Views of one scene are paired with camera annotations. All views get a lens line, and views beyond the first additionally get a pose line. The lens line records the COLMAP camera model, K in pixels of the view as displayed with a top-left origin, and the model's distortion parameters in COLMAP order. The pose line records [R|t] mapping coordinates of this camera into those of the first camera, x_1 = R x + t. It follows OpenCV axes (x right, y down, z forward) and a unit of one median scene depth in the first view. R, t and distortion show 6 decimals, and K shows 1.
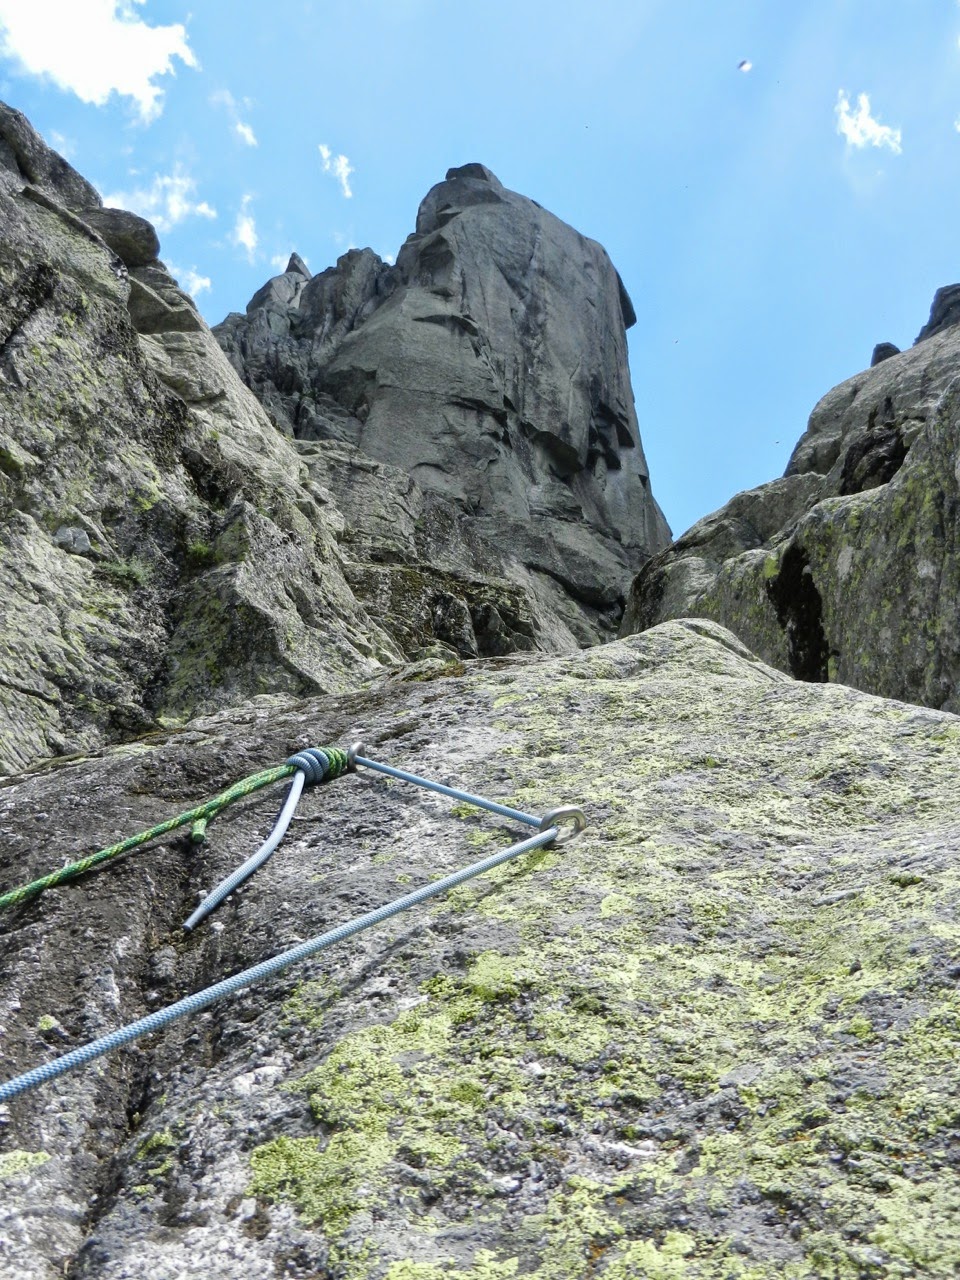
lens RADIAL K [[946.1, 0, 477.0], [0, 946.1, 639.5], [0, 0, 1]] dist [0.002448, 0.002727]
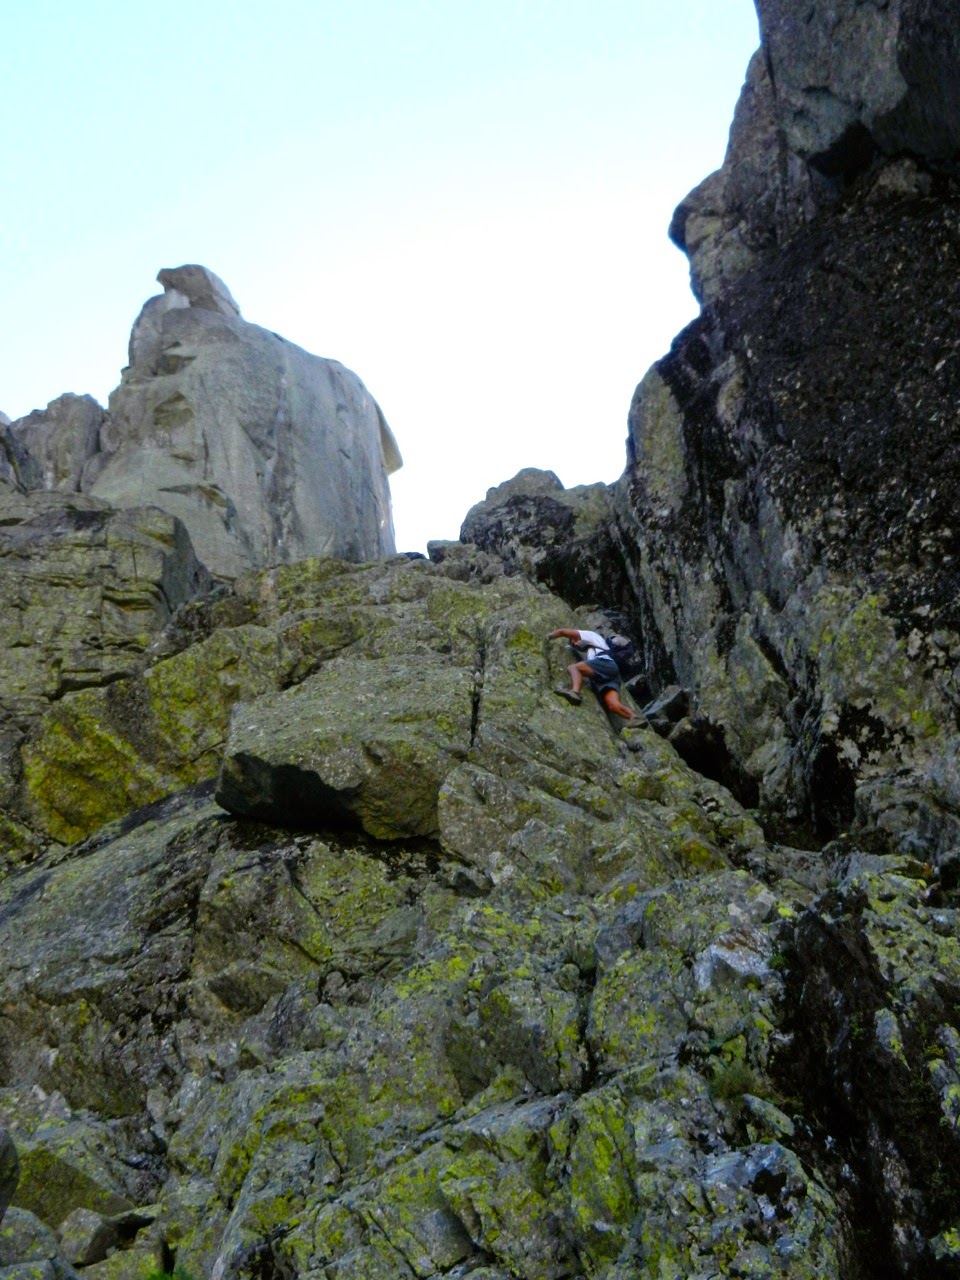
lens RADIAL K [[946.1, 0, 477.0], [0, 946.1, 639.5], [0, 0, 1]] dist [0.002448, 0.002727]
pose [[0.967987, 0.020995, 0.250119, 0.019631], [0.026352, 0.982487, -0.184458, -0.028441], [-0.249611, 0.185144, 0.950482, 0.147900]]
